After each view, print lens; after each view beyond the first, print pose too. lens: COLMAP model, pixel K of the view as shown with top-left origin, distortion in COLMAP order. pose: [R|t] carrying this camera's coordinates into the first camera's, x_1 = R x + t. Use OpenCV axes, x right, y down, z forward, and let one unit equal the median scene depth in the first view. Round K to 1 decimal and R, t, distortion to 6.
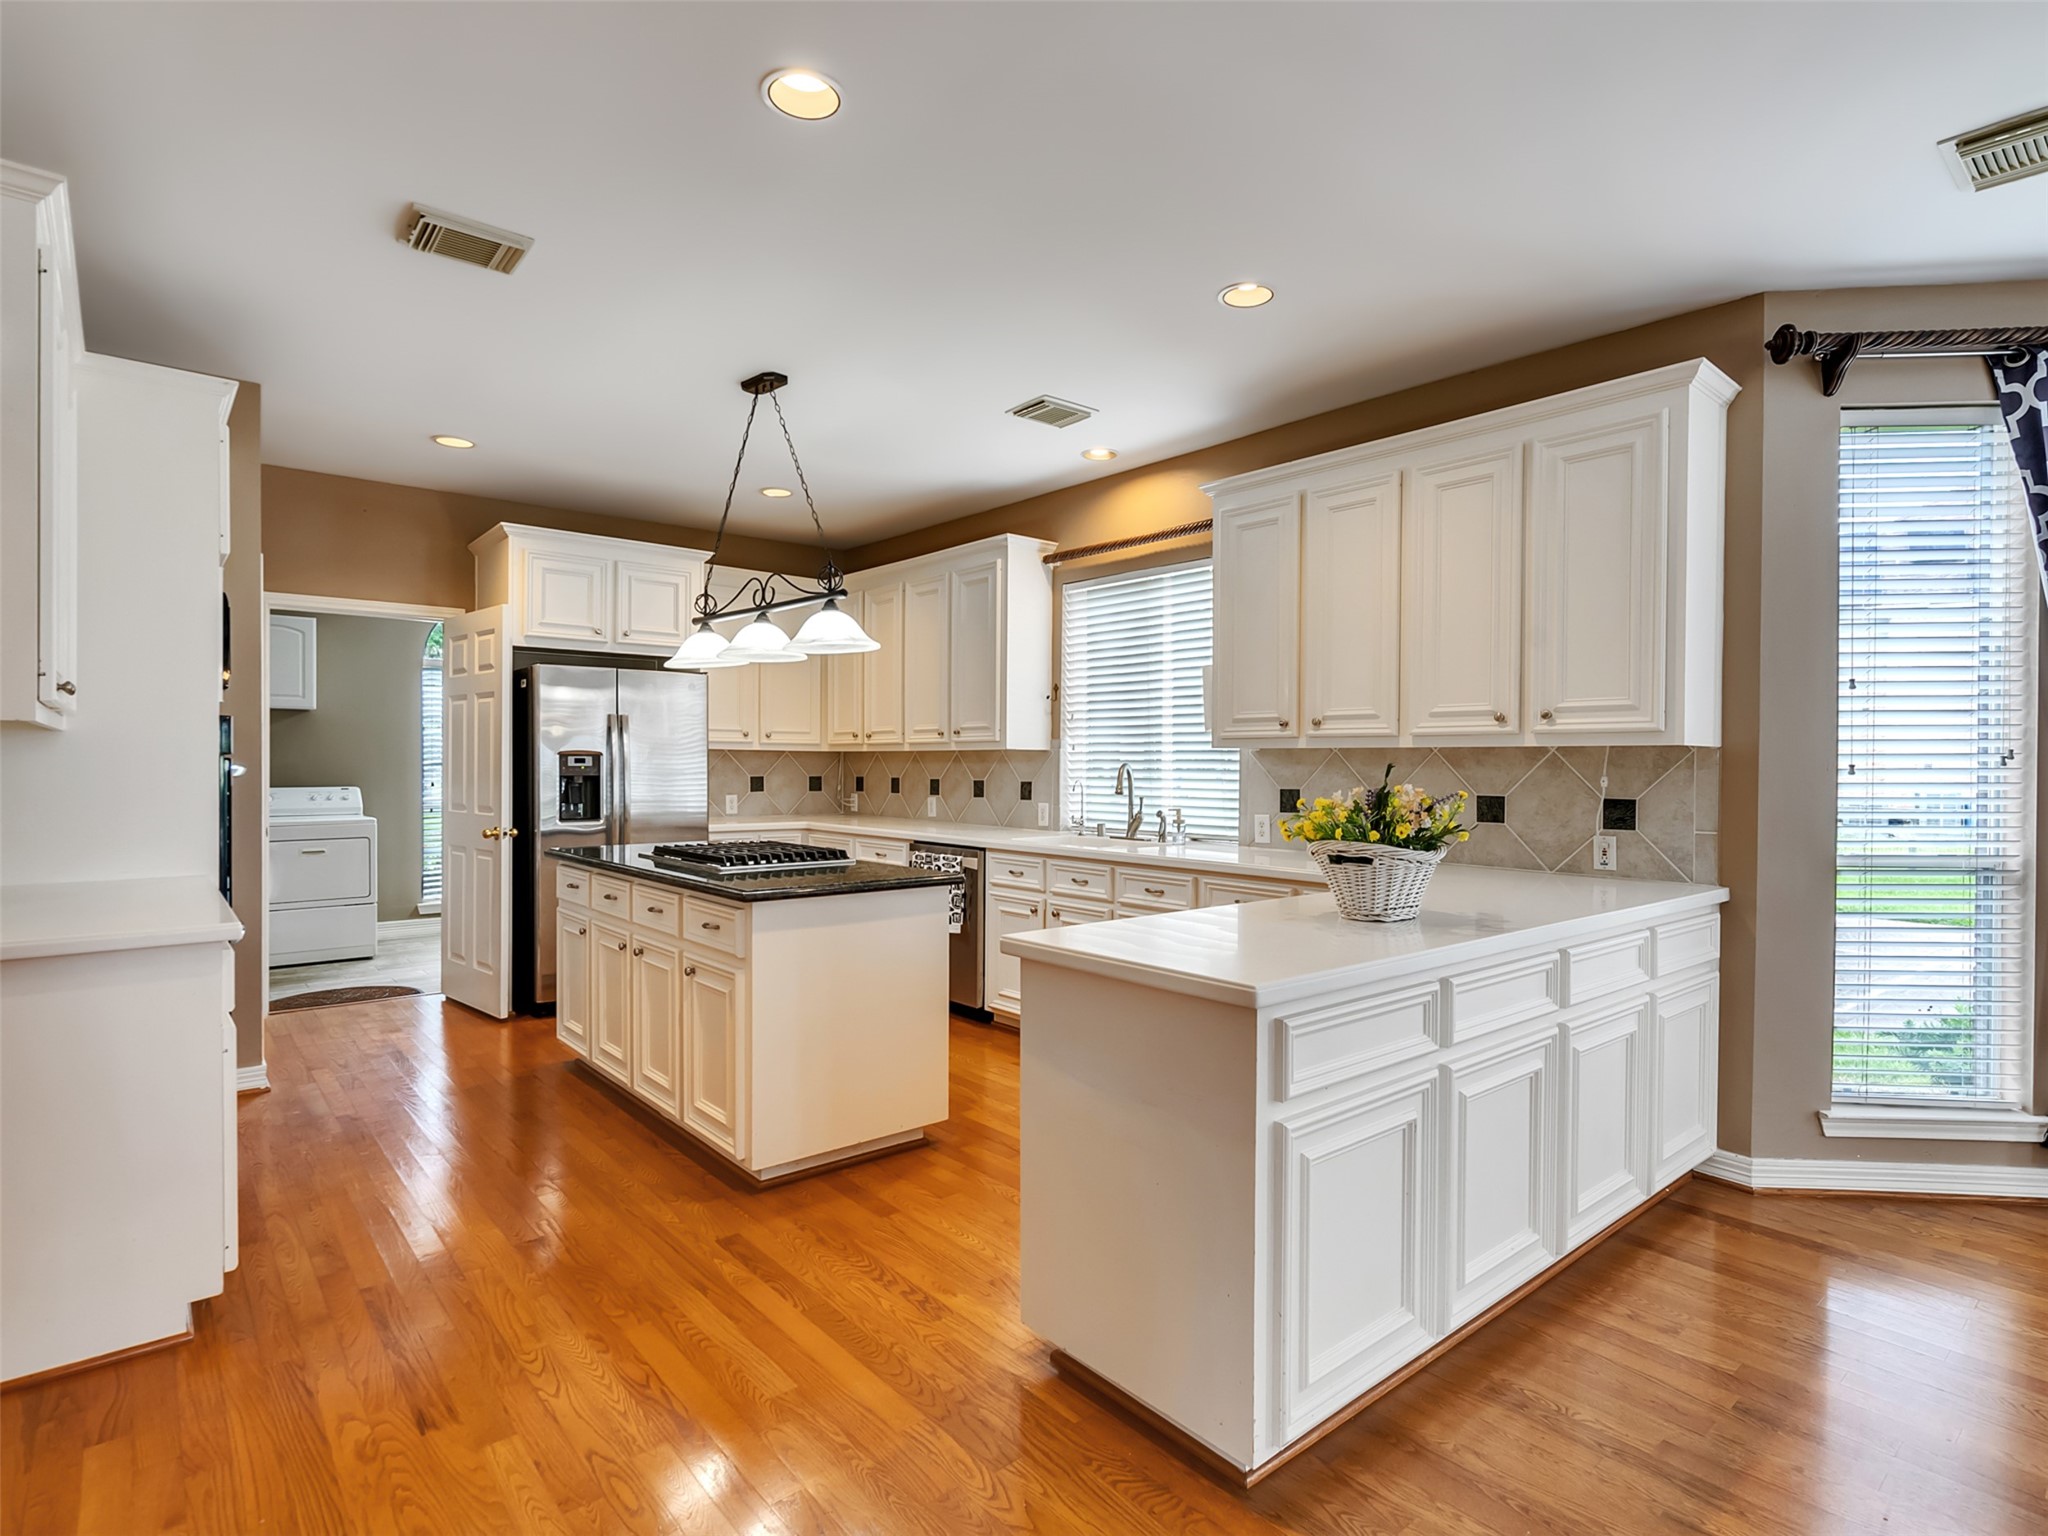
lens RADIAL K [[1046.0, 0, 1007.7], [0, 1046.0, 771.1], [0, 0, 1]] dist [-0.003418, 0.004035]
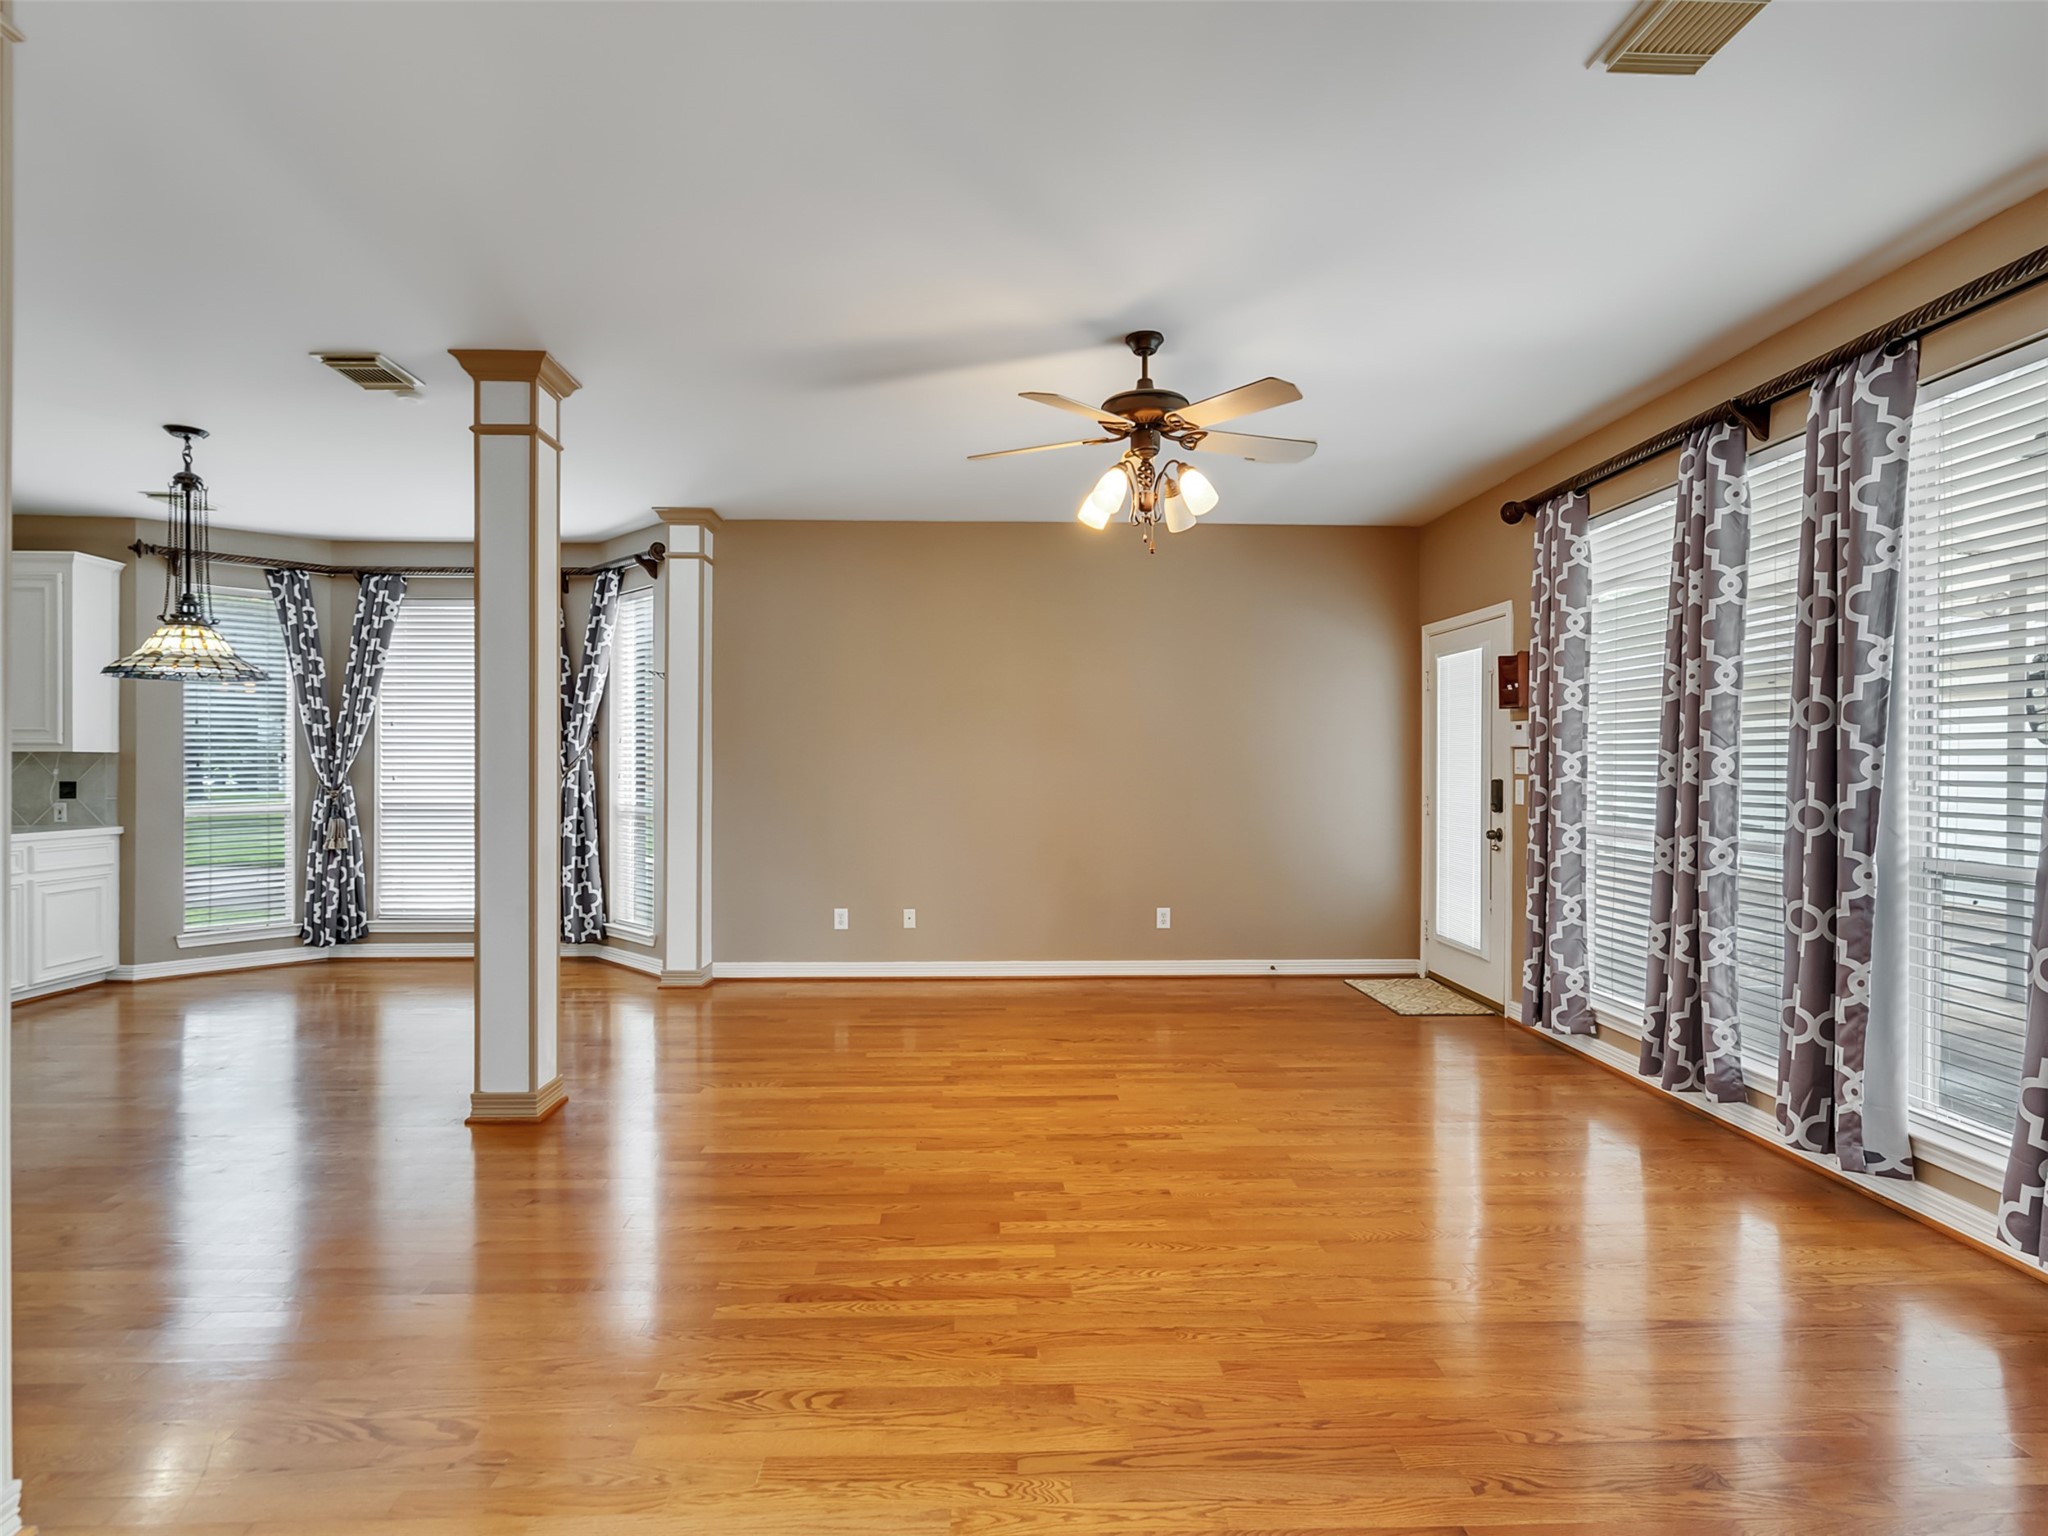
lens RADIAL K [[1046.0, 0, 1015.5], [0, 1046.0, 766.9], [0, 0, 1]] dist [-0.003418, 0.004035]
pose [[0.613073, -0.009049, 0.789974, 0.118029], [0.009190, 0.999948, 0.004322, 0.006272], [-0.789973, 0.004610, 0.613125, -0.932448]]
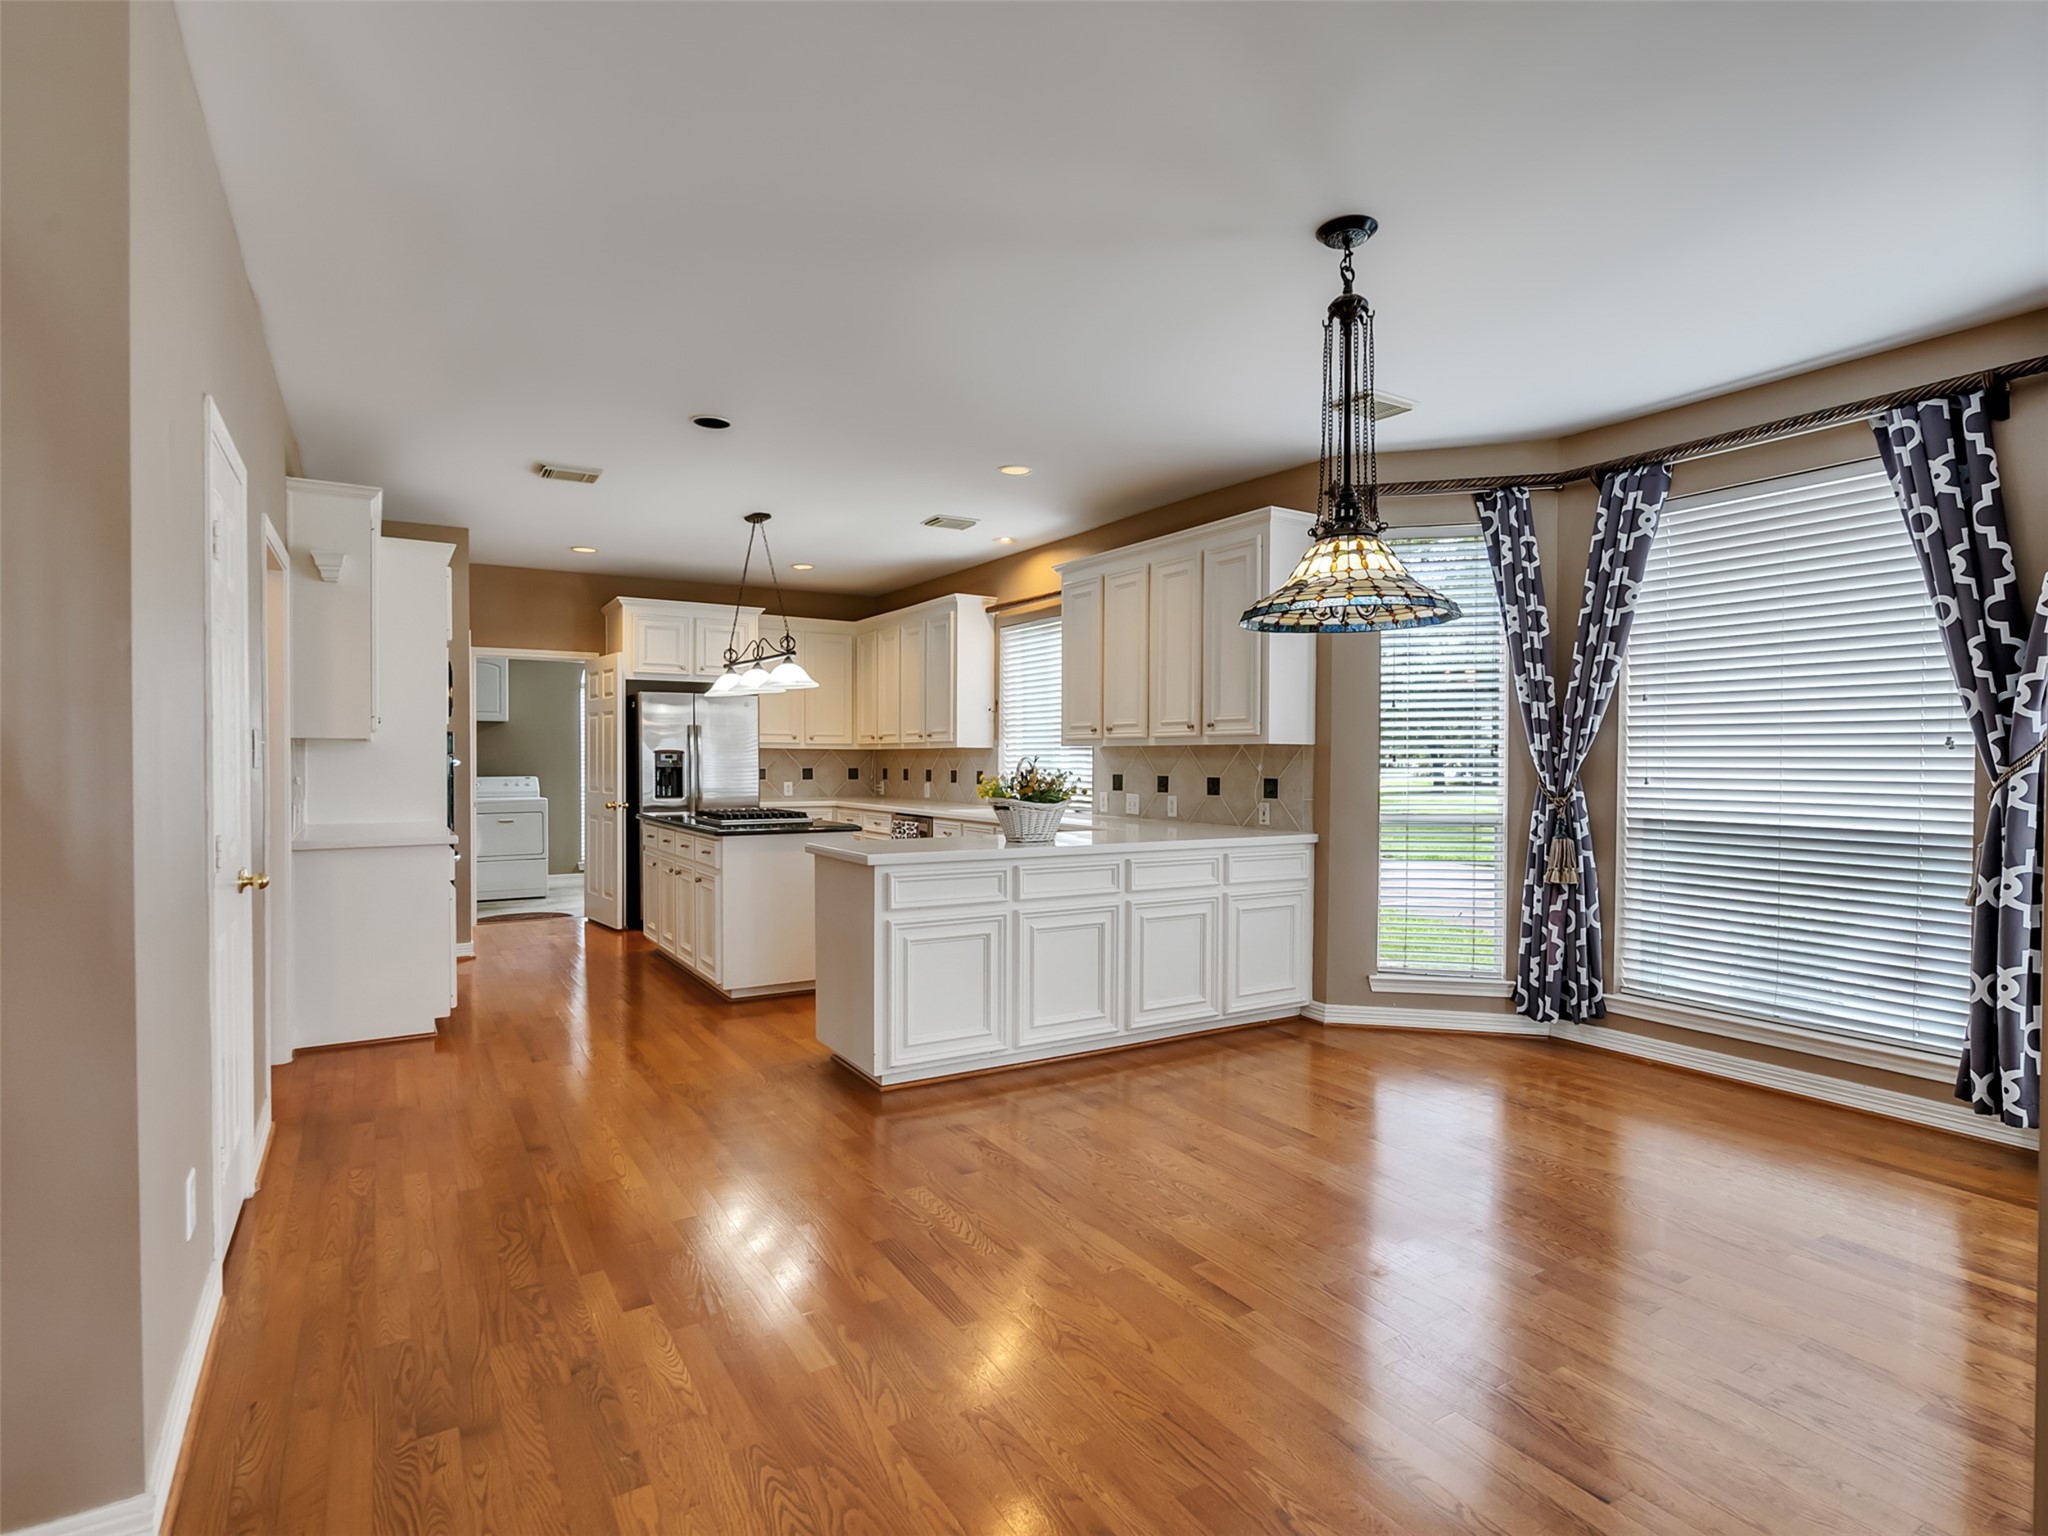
lens RADIAL K [[1046.0, 0, 1005.8], [0, 1046.0, 771.6], [0, 0, 1]] dist [-0.003418, 0.004035]
pose [[0.988312, -0.001498, -0.152440, 0.300050], [0.002061, 0.999992, 0.003532, 0.006954], [0.152433, -0.003805, 0.988306, -0.402471]]
